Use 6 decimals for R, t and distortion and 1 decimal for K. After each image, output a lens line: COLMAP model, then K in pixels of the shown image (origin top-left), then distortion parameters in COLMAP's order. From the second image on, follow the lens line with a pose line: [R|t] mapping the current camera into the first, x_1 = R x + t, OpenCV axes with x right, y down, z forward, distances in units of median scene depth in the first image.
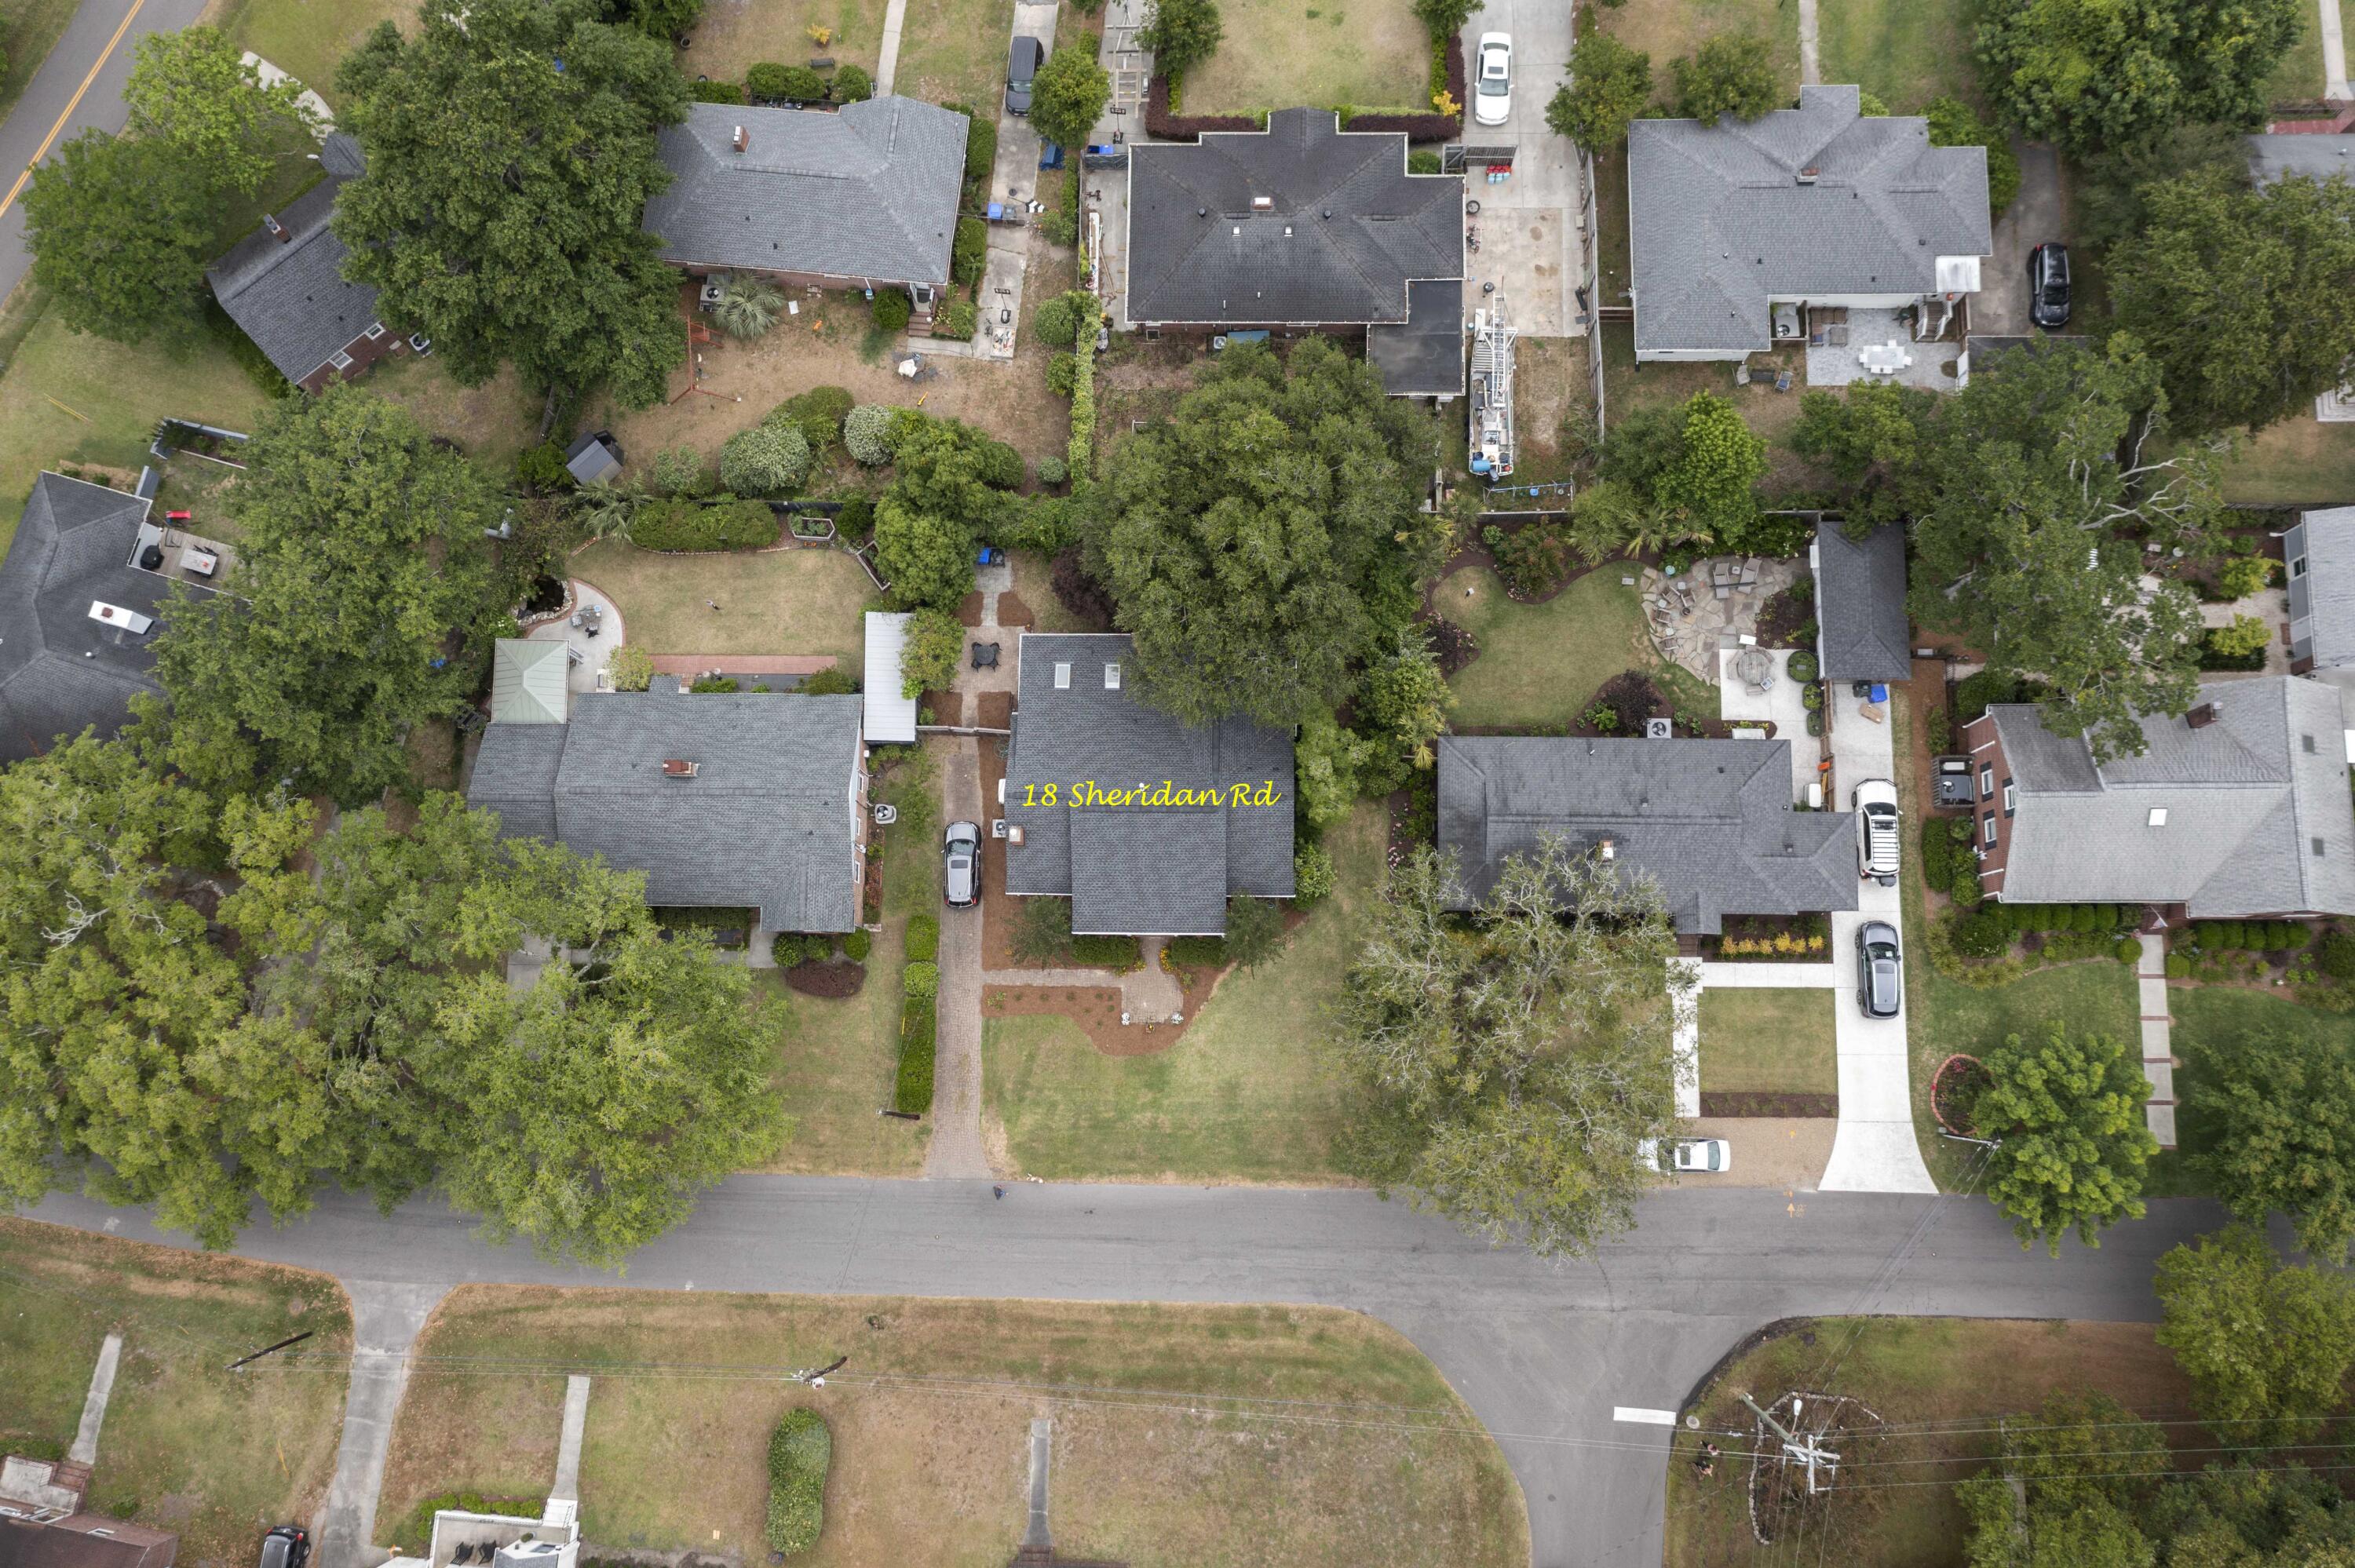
lens RADIAL K [[1880.8, 0, 1177.5], [0, 1880.8, 784.0], [0, 0, 1]] dist [-0.004527, -0.008461]
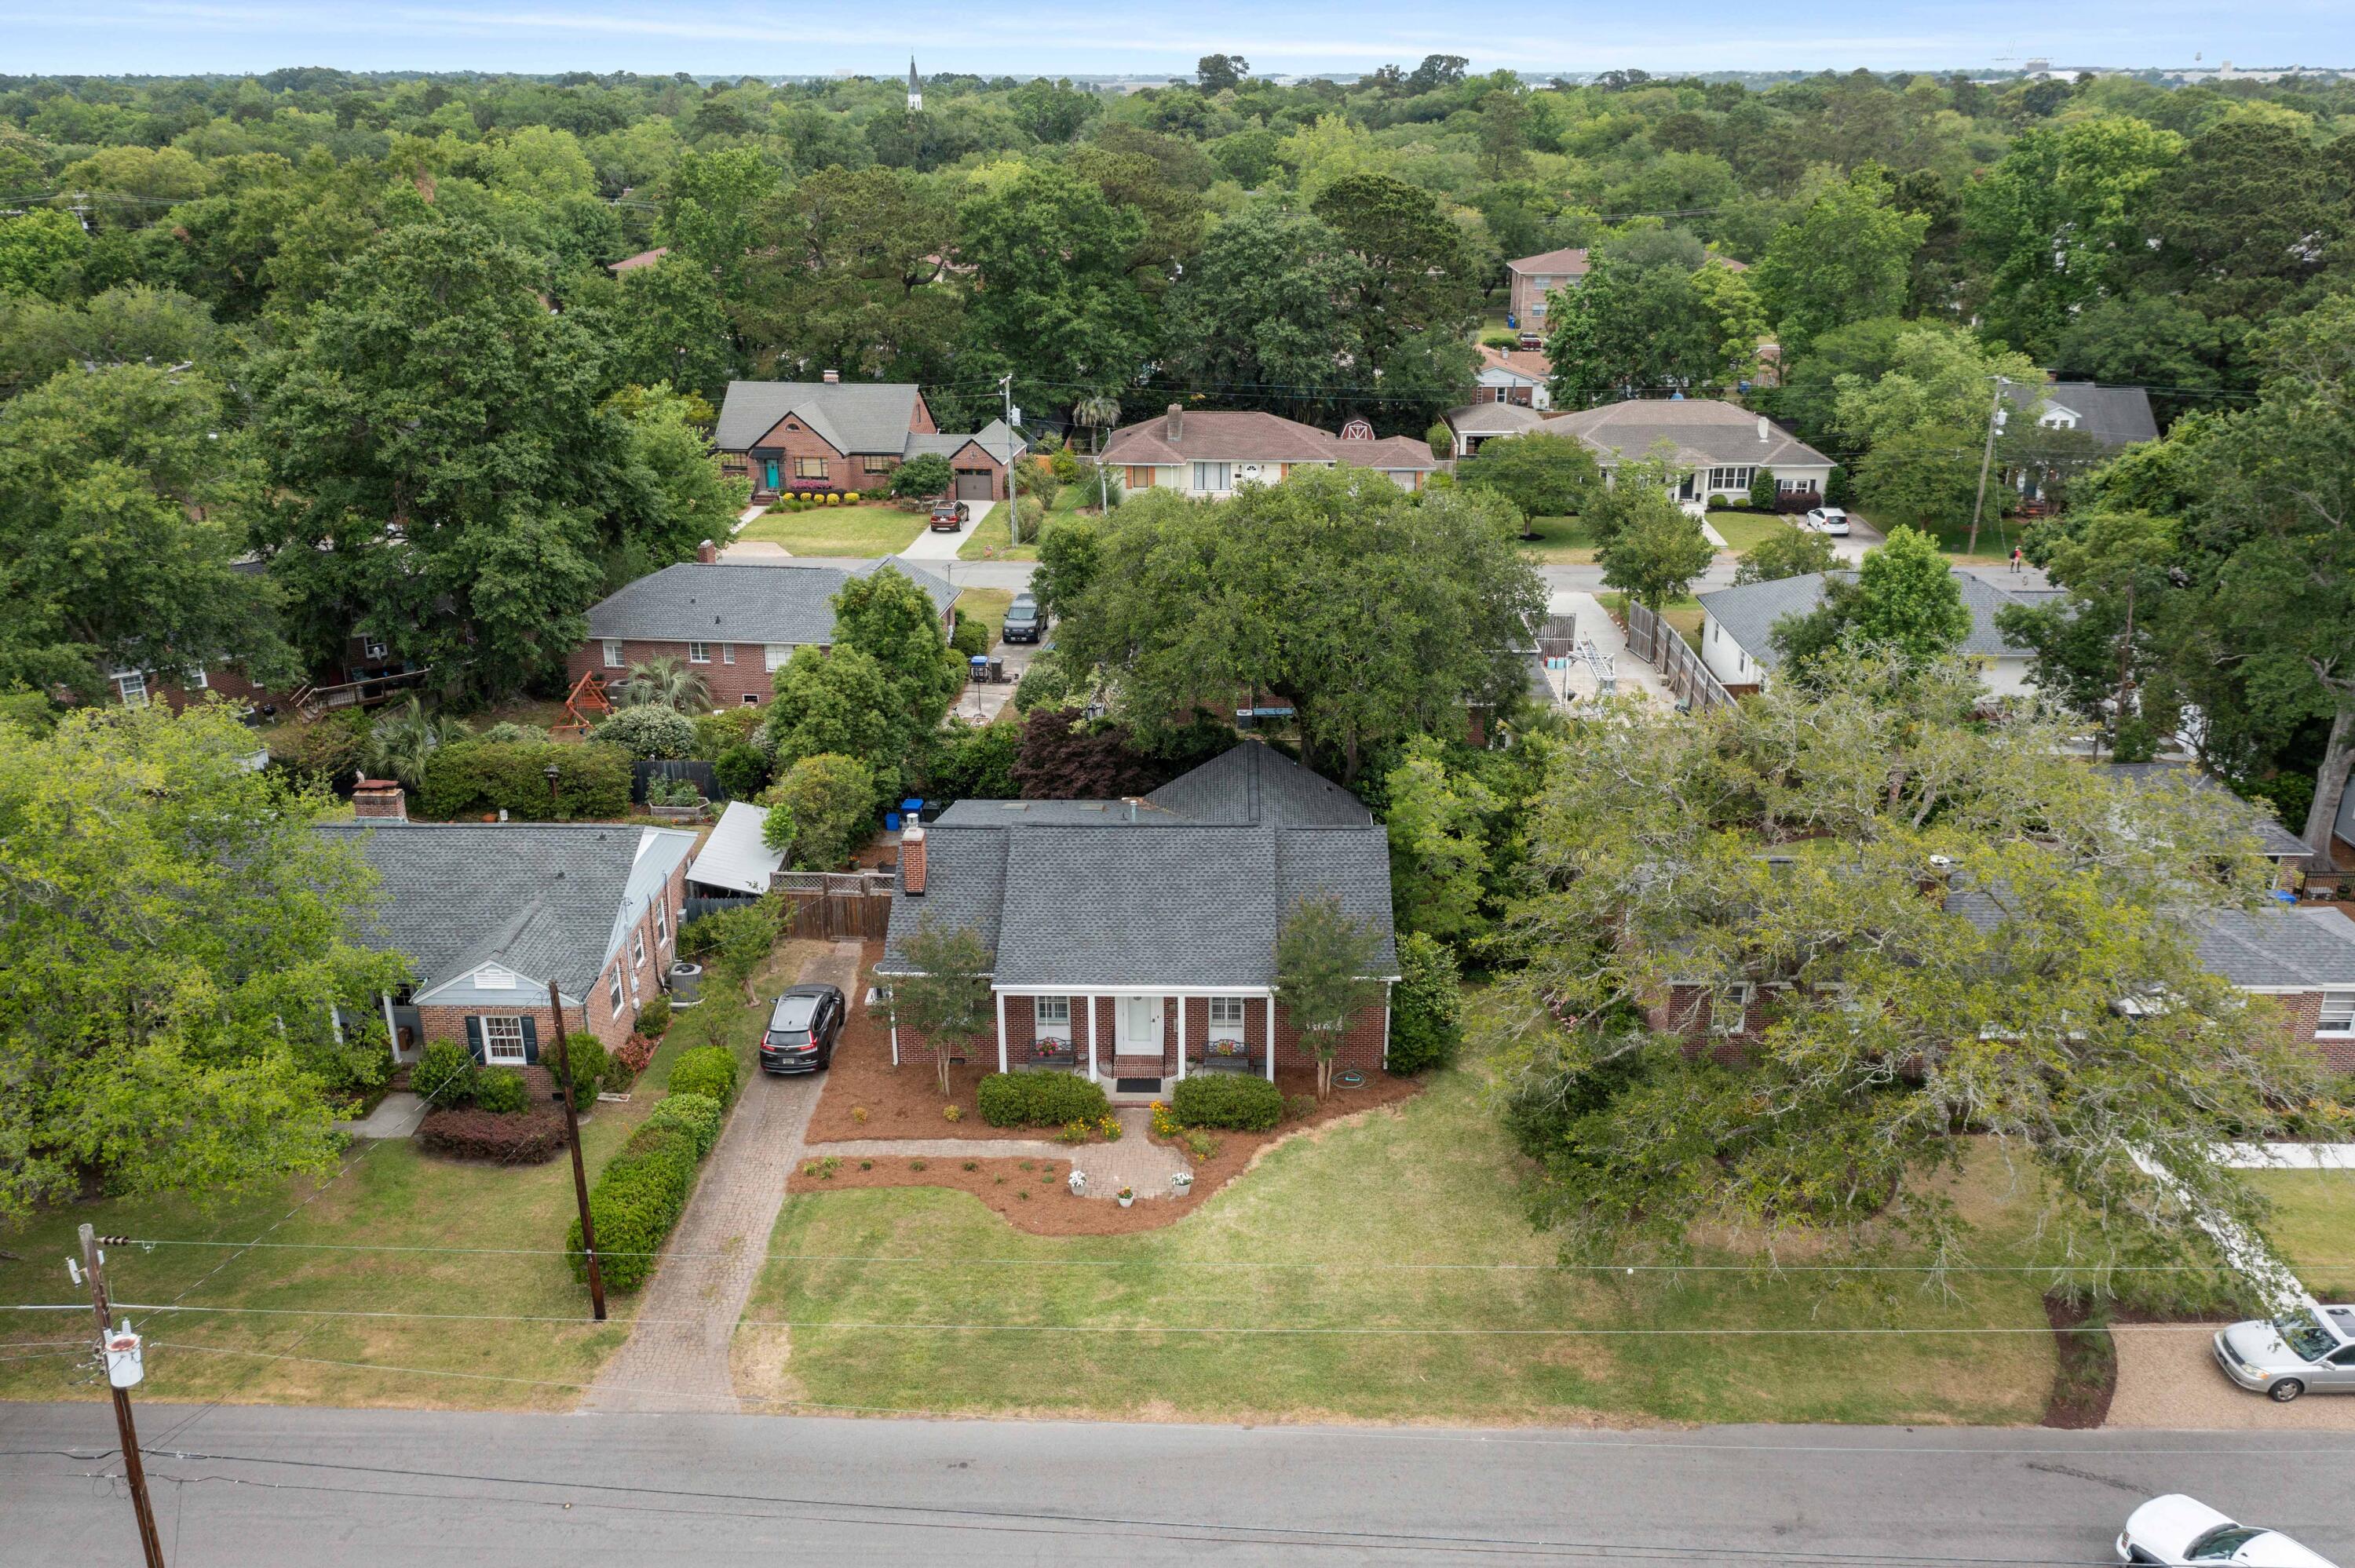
lens RADIAL K [[1887.0, 0, 1177.5], [0, 1887.0, 784.0], [0, 0, 1]] dist [-0.006357, 0.004713]
pose [[0.999537, 0.030427, -0.000560, -0.003856], [-0.015341, 0.487880, -0.872776, 0.509818], [-0.026282, 0.872380, 0.488121, 0.668377]]
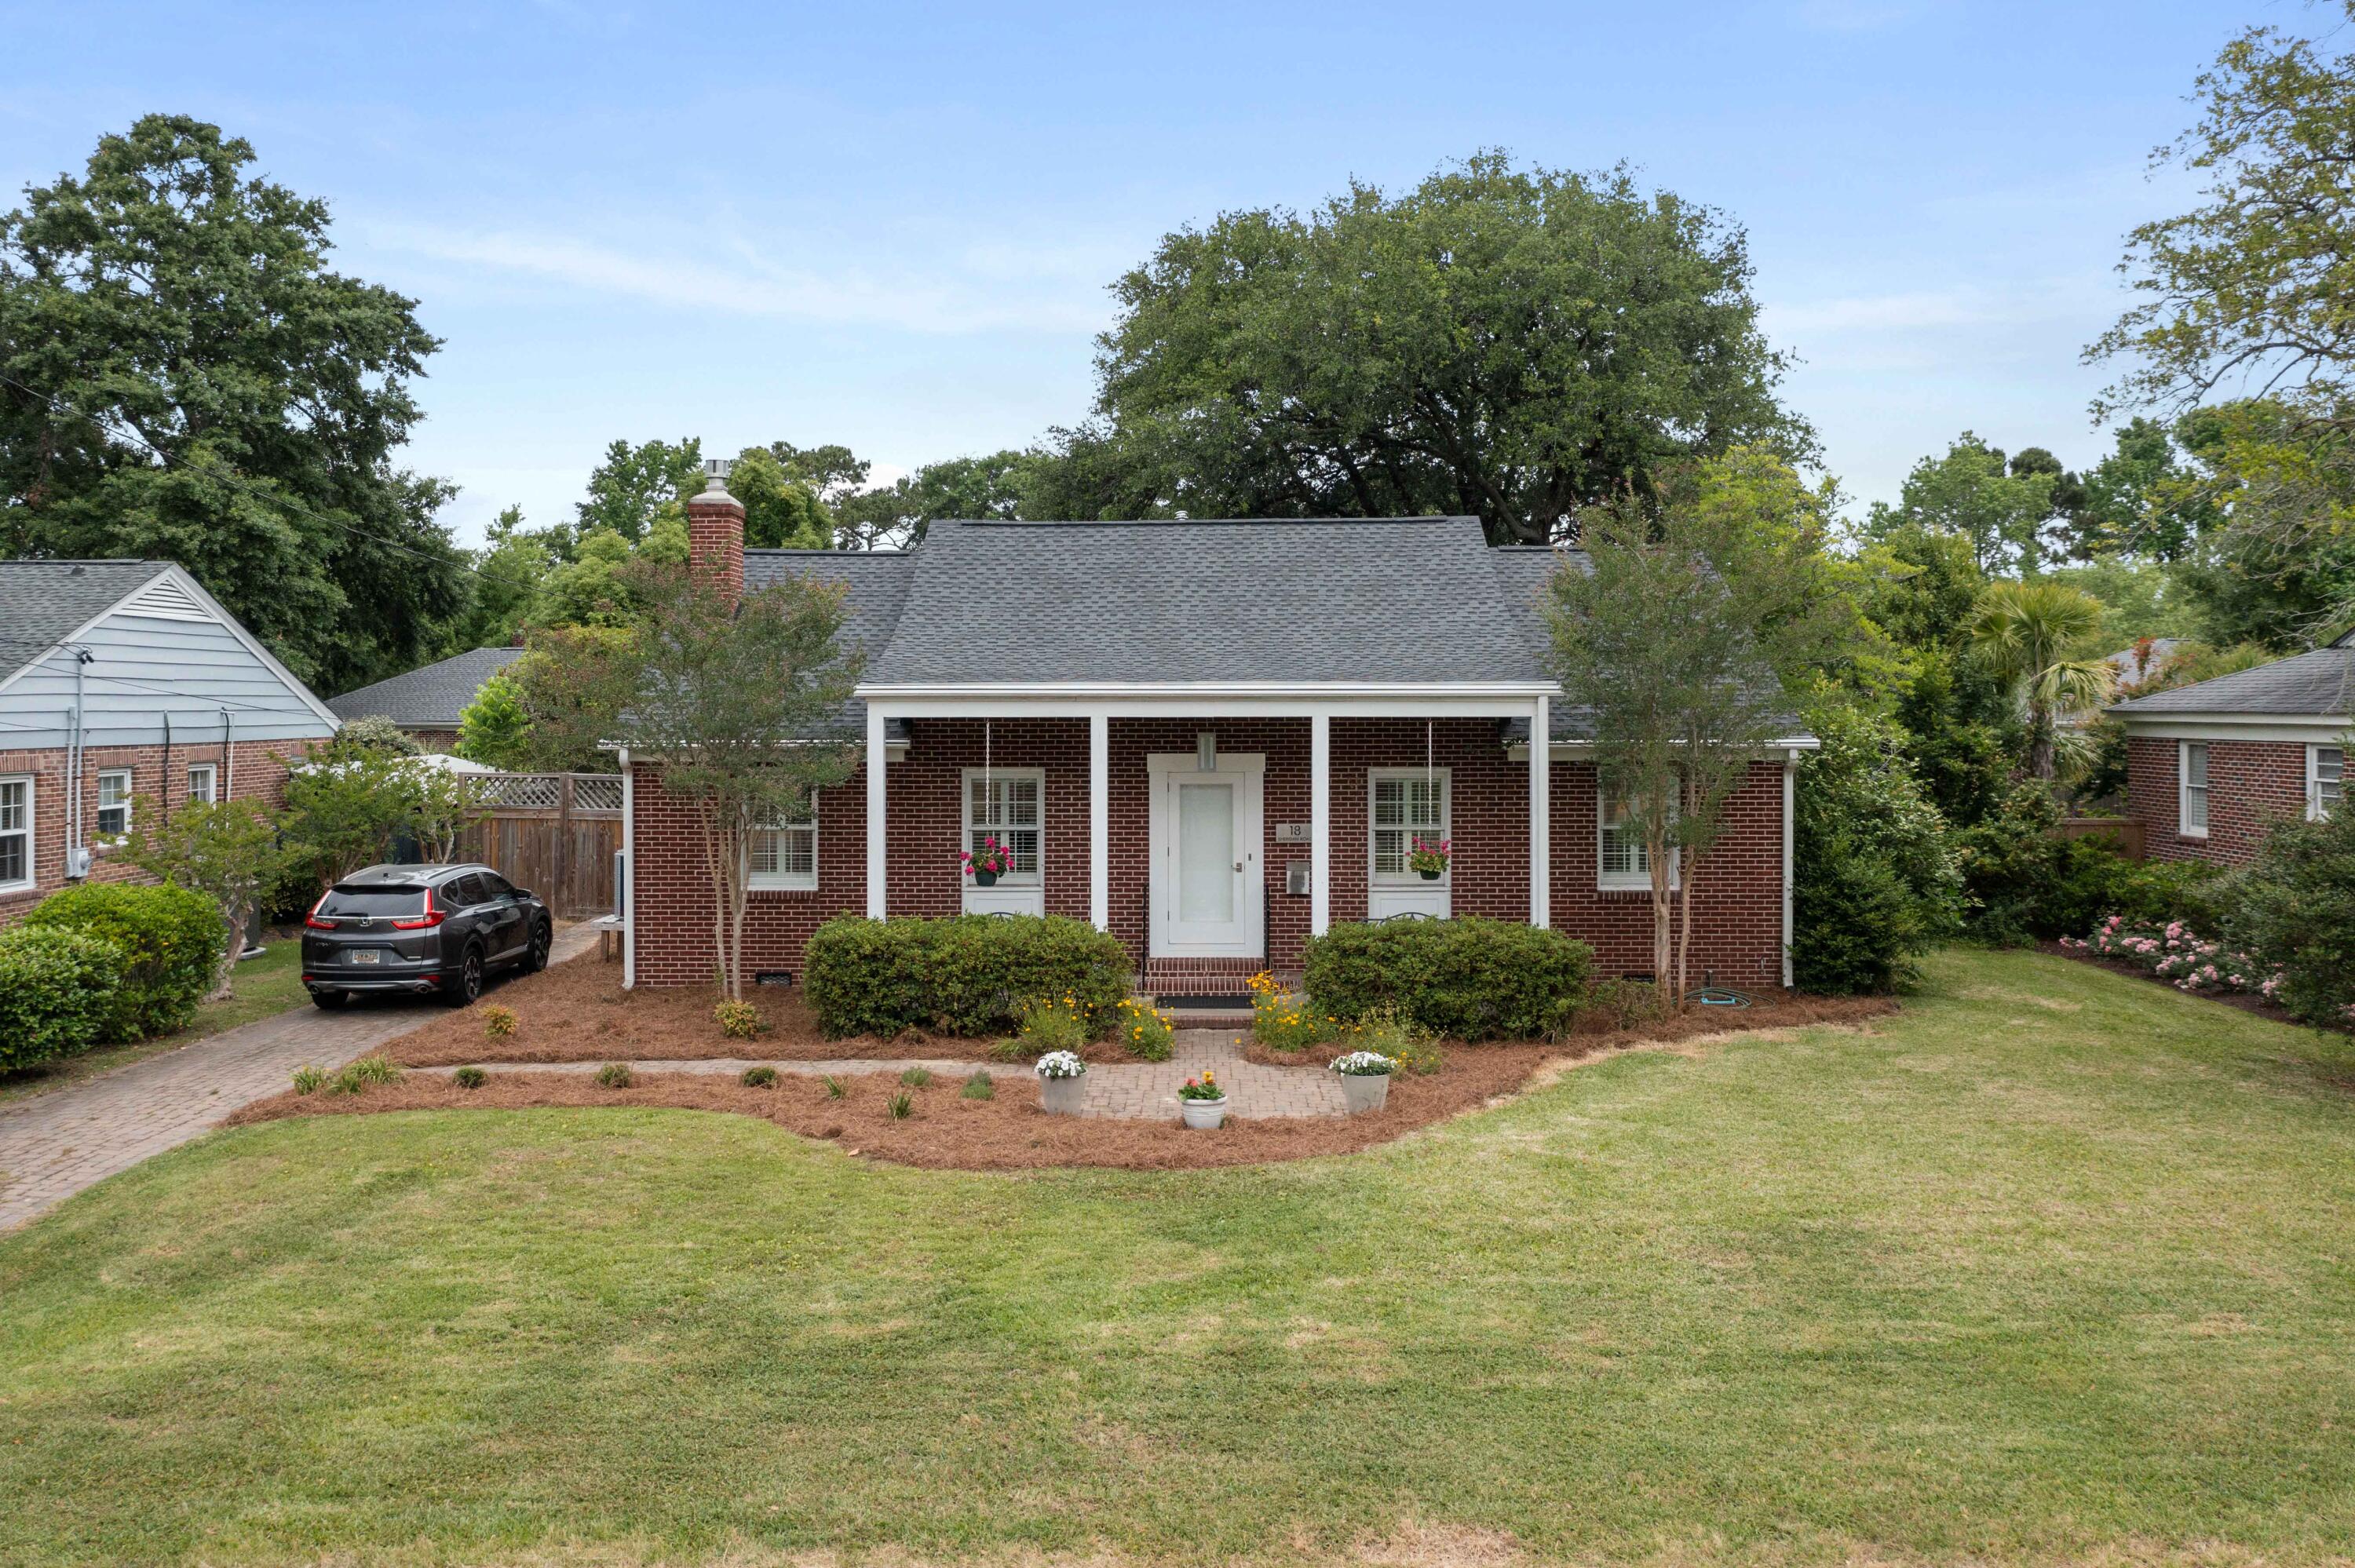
lens RADIAL K [[1887.0, 0, 1177.5], [0, 1887.0, 784.0], [0, 0, 1]] dist [-0.006357, 0.004713]
pose [[0.999474, 0.032203, 0.003739, -0.018277], [-0.002541, 0.192810, -0.981233, 0.289414], [-0.032320, 0.980707, 0.192791, 0.945108]]
